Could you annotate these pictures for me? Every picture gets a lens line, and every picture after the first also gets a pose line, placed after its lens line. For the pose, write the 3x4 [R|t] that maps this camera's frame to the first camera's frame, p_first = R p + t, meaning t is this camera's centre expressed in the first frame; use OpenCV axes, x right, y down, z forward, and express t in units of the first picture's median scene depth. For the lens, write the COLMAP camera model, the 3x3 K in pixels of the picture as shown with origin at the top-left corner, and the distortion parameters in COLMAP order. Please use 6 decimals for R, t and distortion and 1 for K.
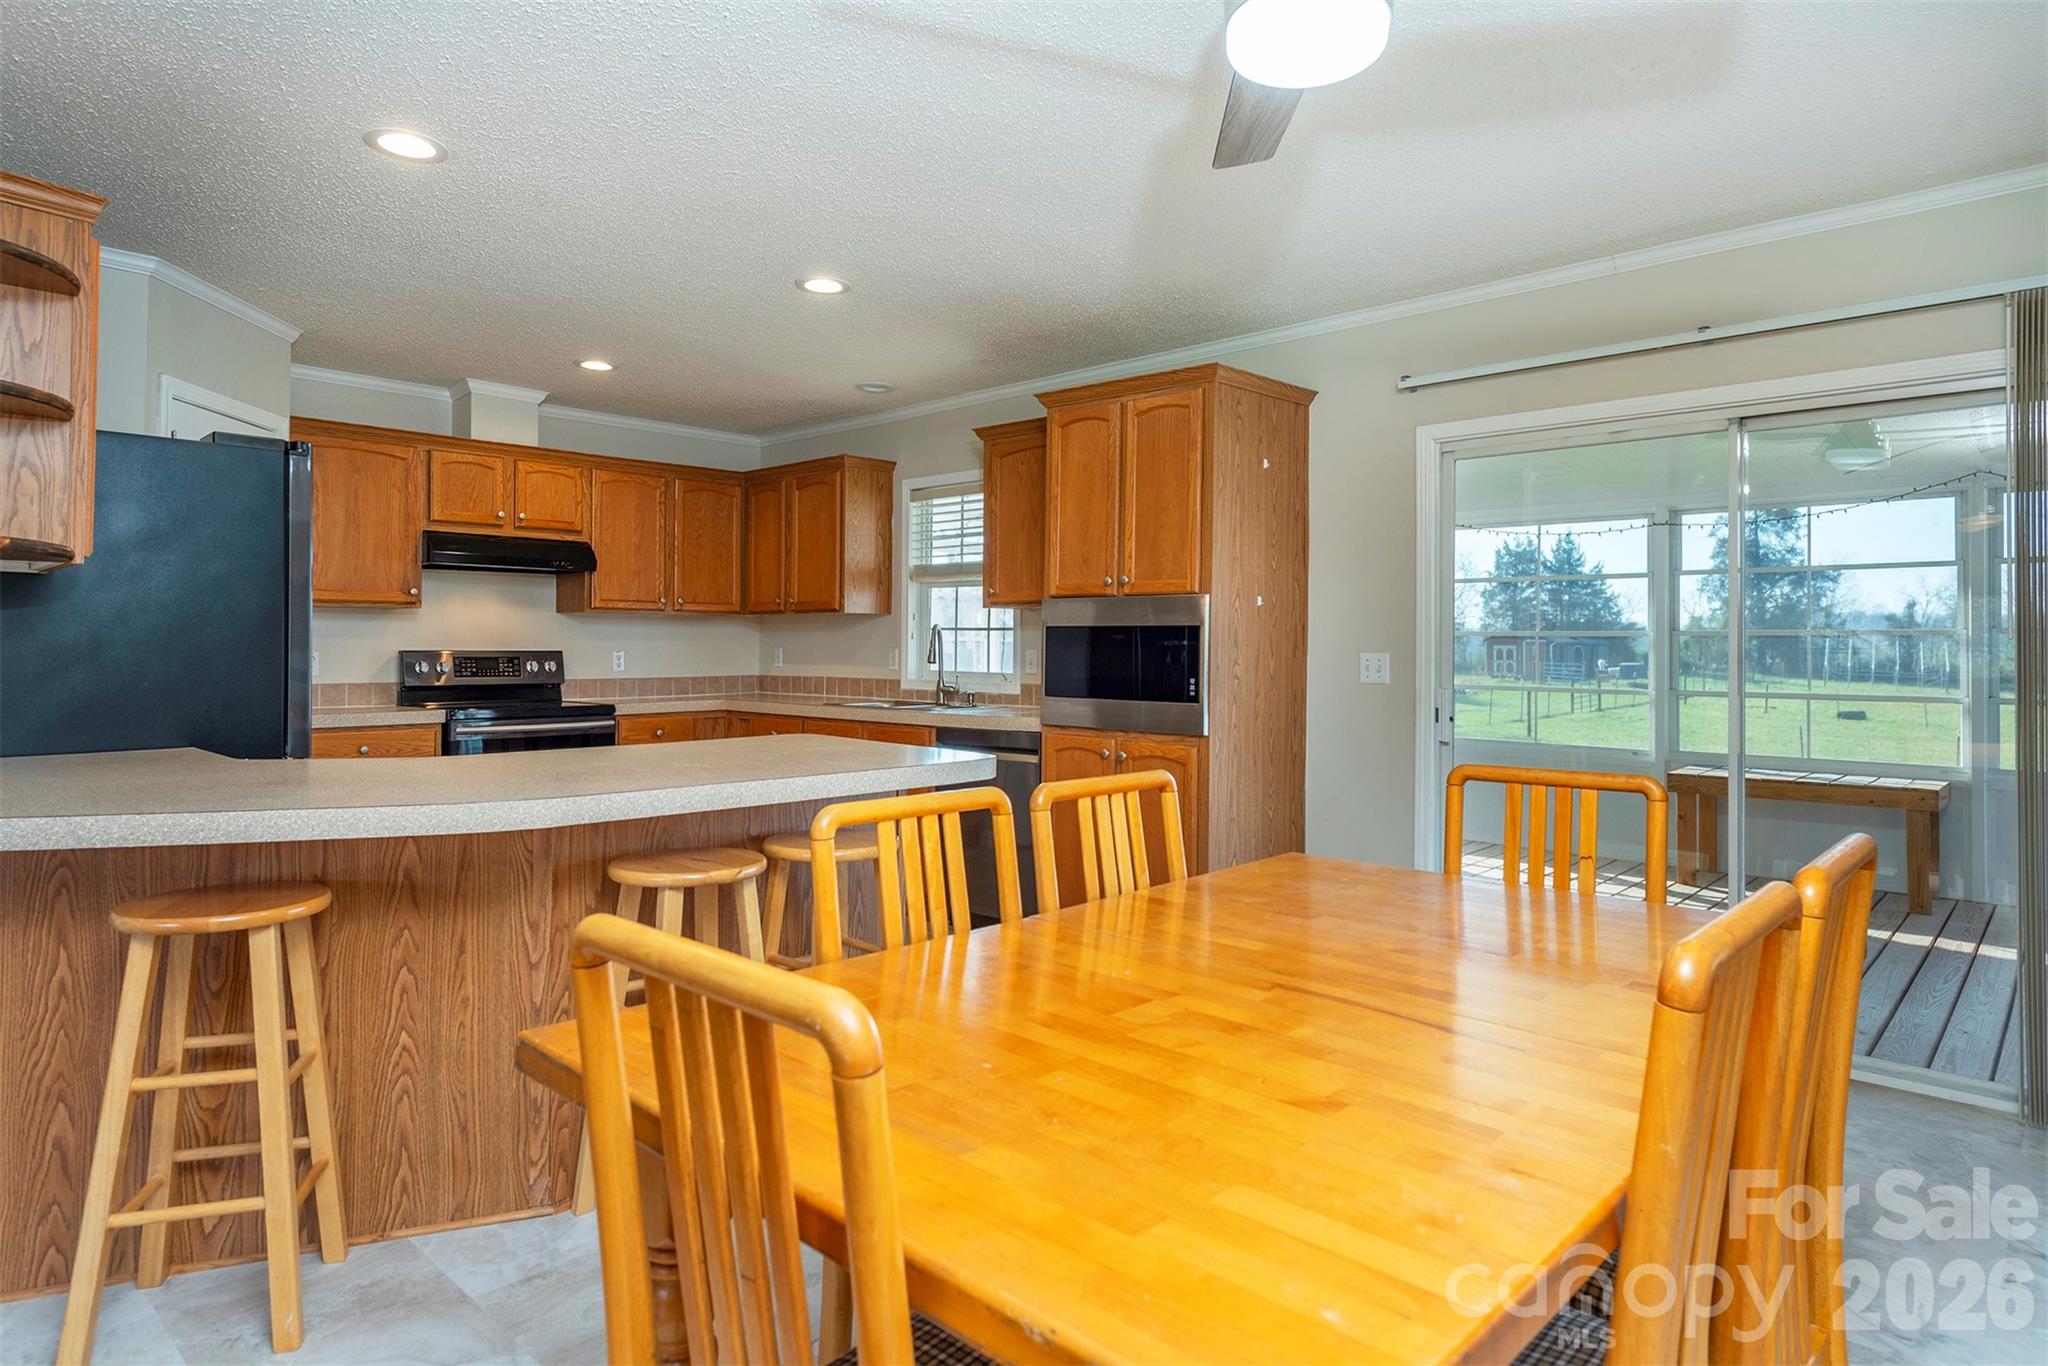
lens RADIAL K [[1148.6, 0, 1032.9], [0, 1148.6, 637.1], [0, 0, 1]] dist [0.018730, -0.002556]
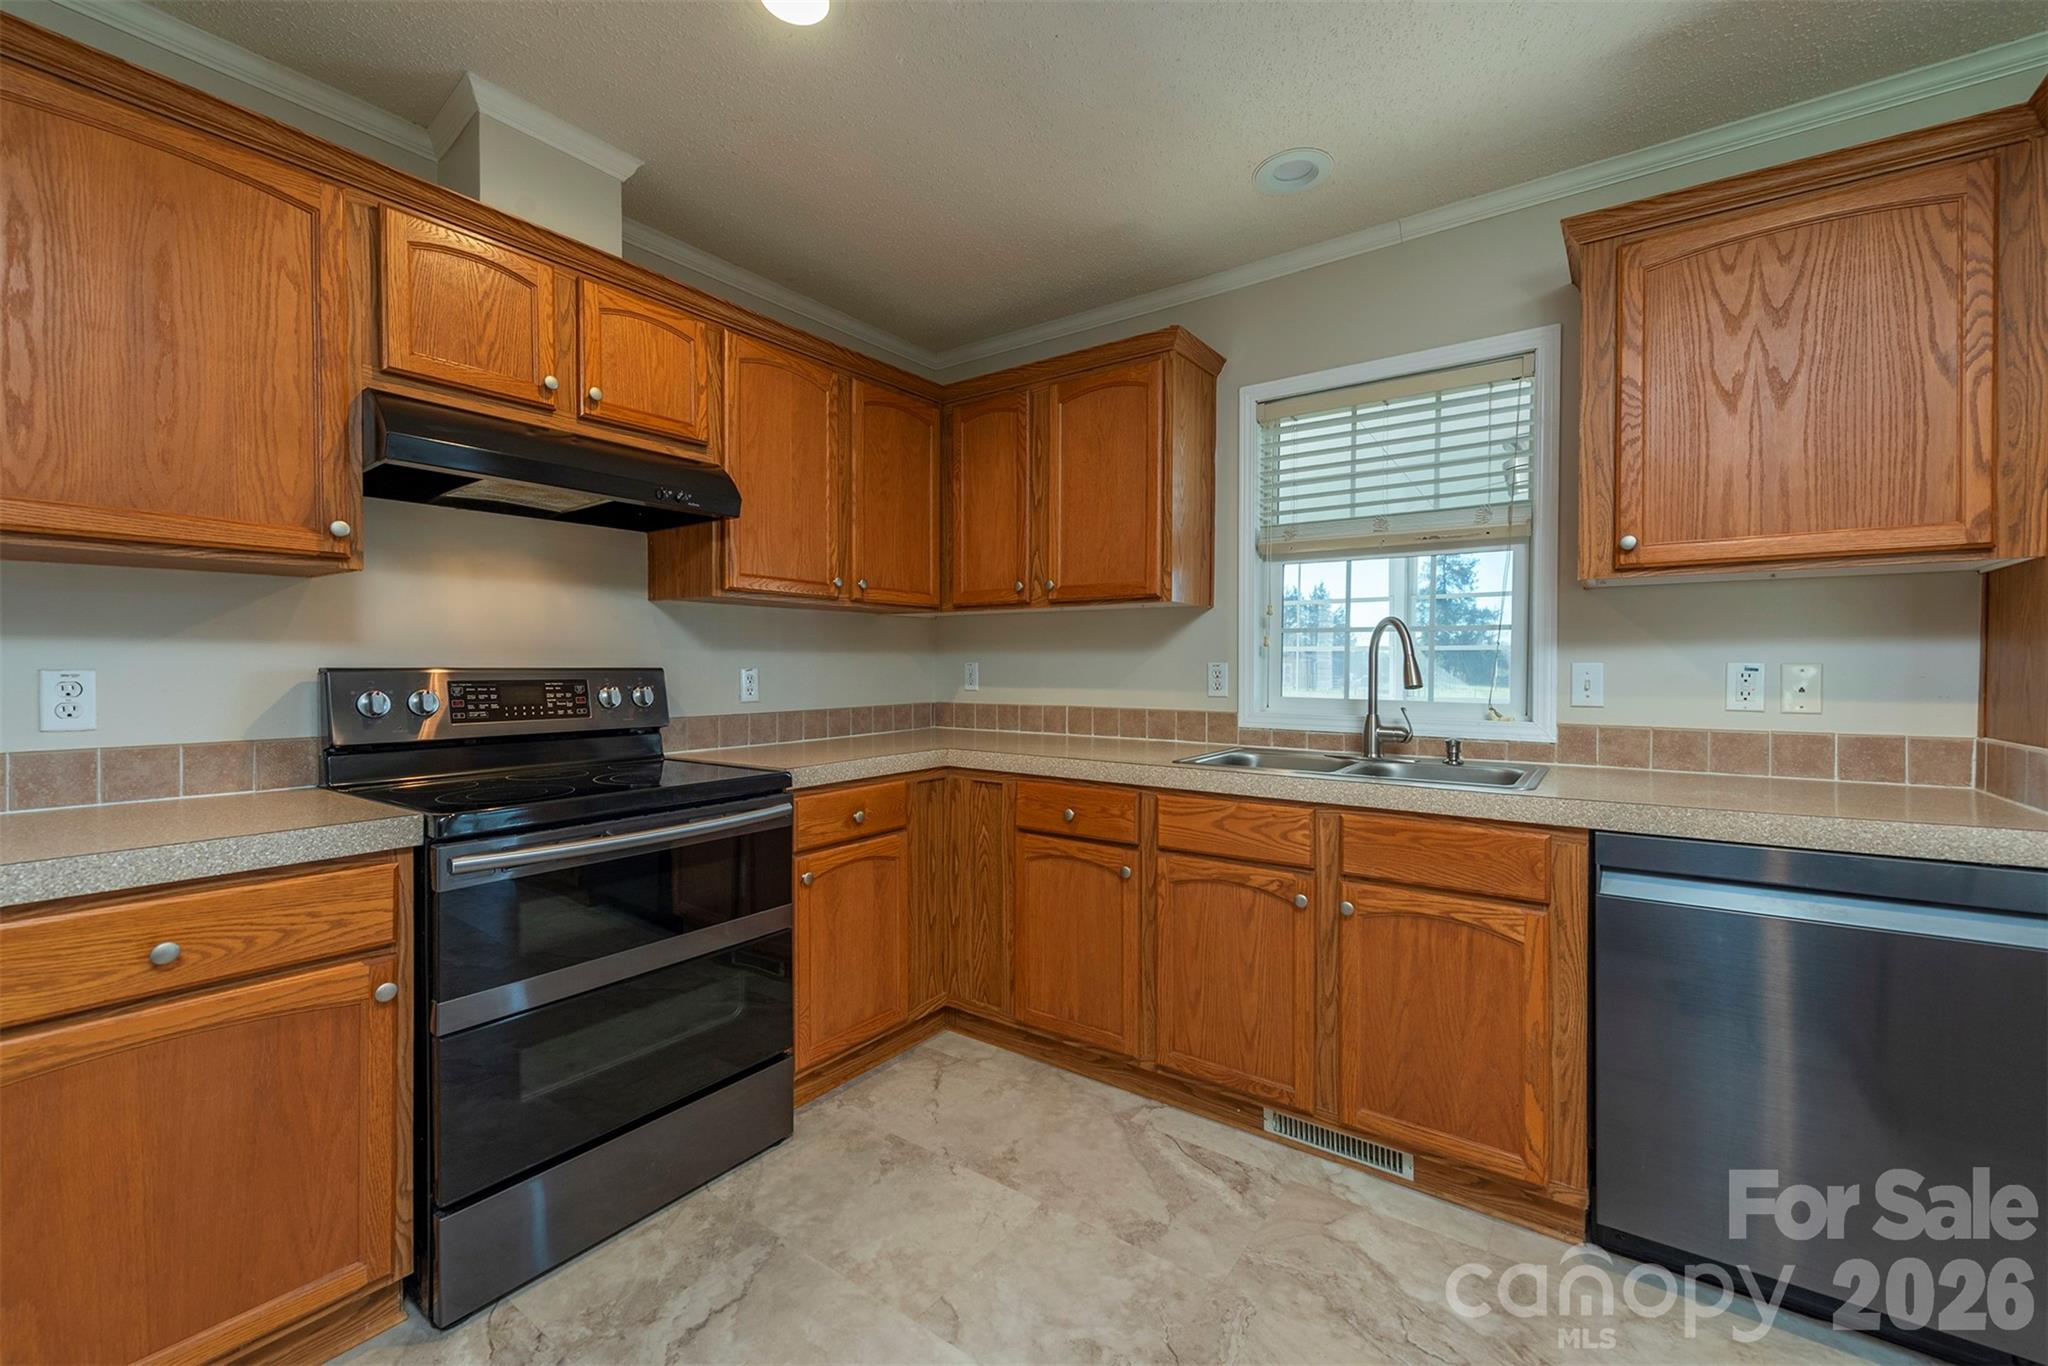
lens RADIAL K [[832.2, 0, 1043.0], [0, 832.2, 676.2], [0, 0, 1]] dist [0.002966, -0.000914]
pose [[0.991116, -0.005030, 0.132907, -0.290421], [0.002170, 0.999763, 0.021652, 0.007814], [-0.132985, -0.021171, 0.990892, 0.597285]]
